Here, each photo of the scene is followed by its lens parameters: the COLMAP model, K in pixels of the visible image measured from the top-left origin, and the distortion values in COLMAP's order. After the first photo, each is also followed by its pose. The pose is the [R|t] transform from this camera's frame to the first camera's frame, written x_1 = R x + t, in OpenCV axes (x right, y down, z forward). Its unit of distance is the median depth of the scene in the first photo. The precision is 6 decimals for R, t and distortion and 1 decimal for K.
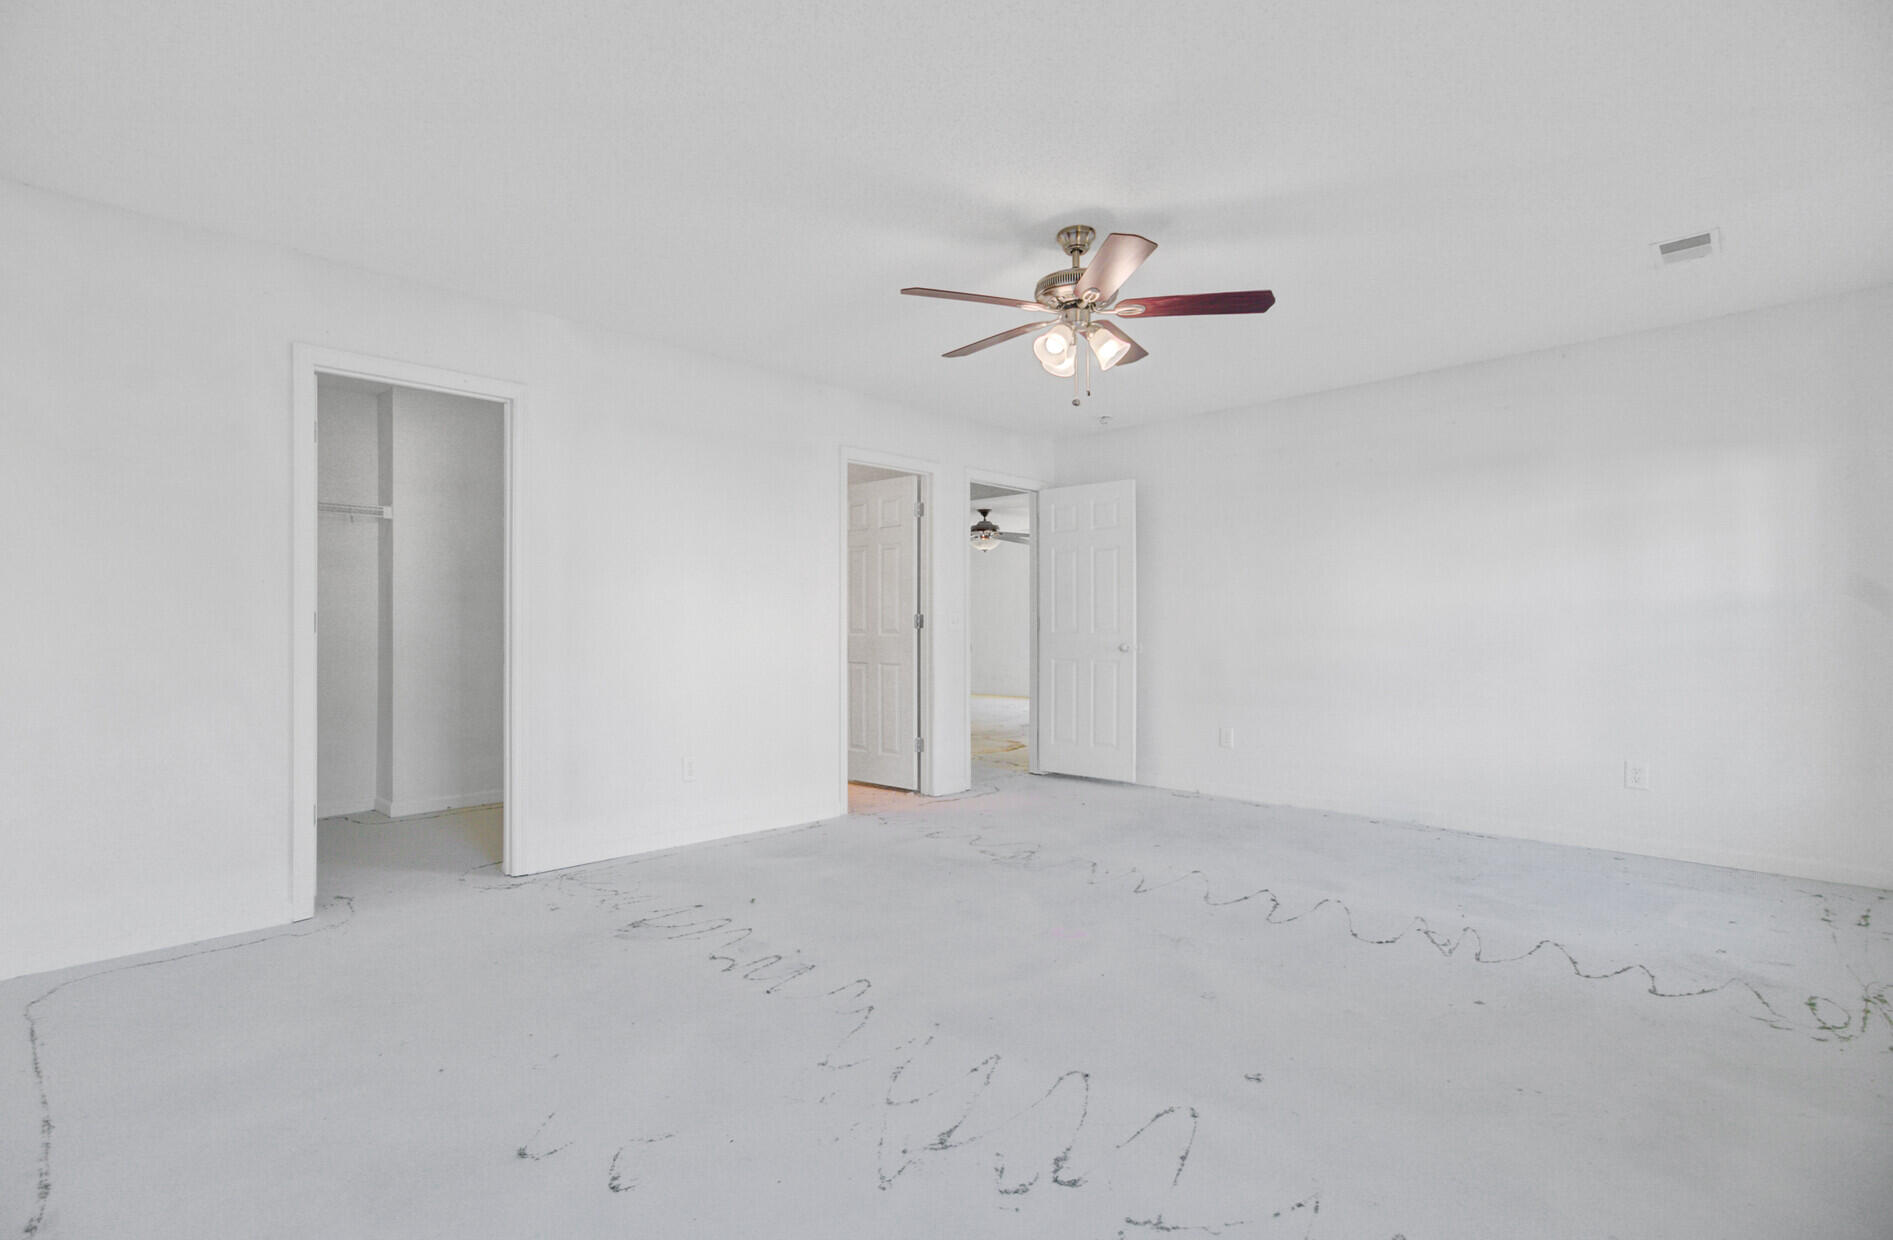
lens RADIAL K [[897.5, 0, 946.2], [0, 897.5, 618.7], [0, 0, 1]] dist [-0.000443, -0.000028]
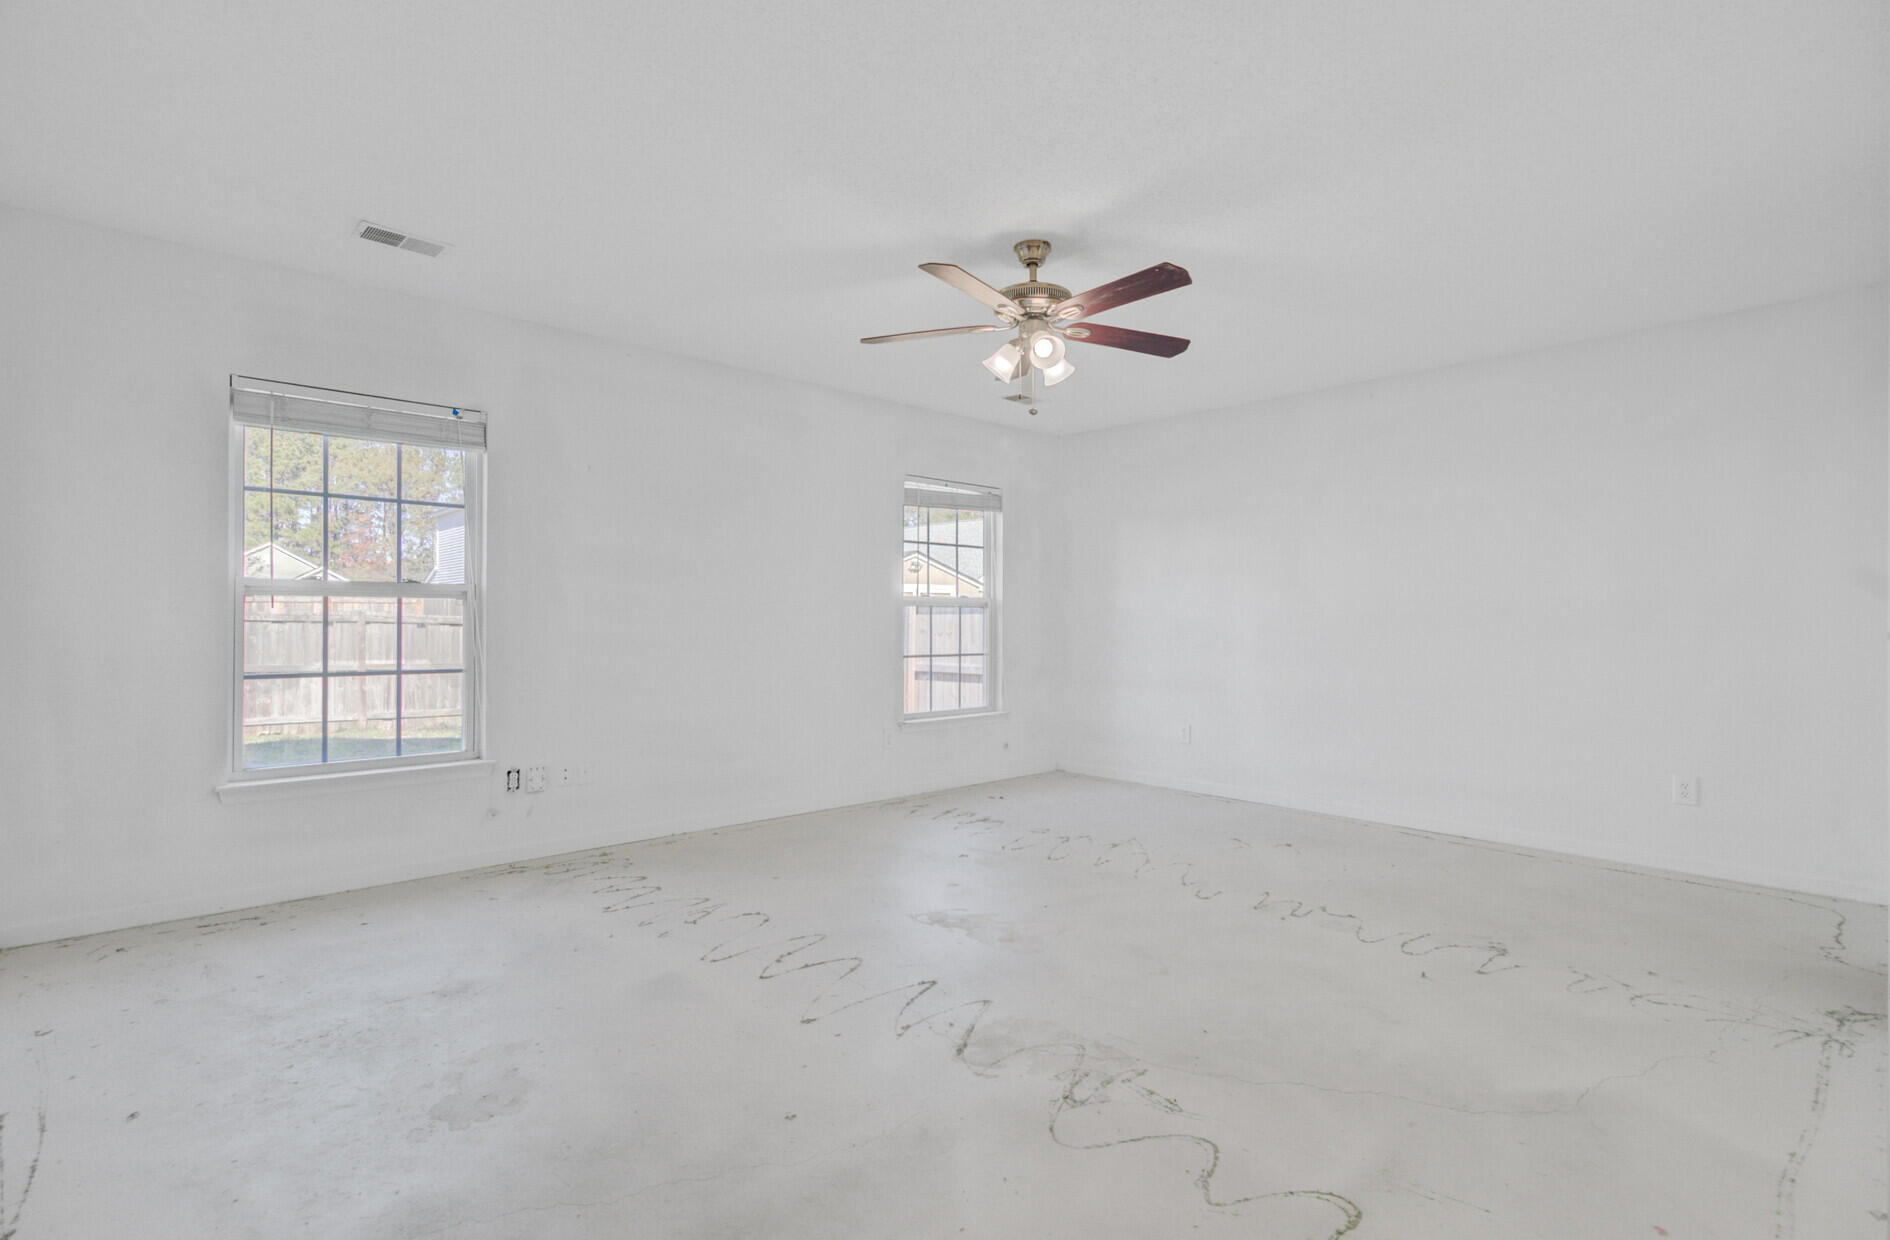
lens RADIAL K [[868.3, 0, 945.4], [0, 868.3, 620.8], [0, 0, 1]] dist [-0.010044, -0.000714]
pose [[-0.997952, -0.003441, 0.063868, 0.174941], [-0.004103, 0.999939, -0.010239, 0.008772], [-0.063829, -0.010480, -0.997906, 1.945174]]
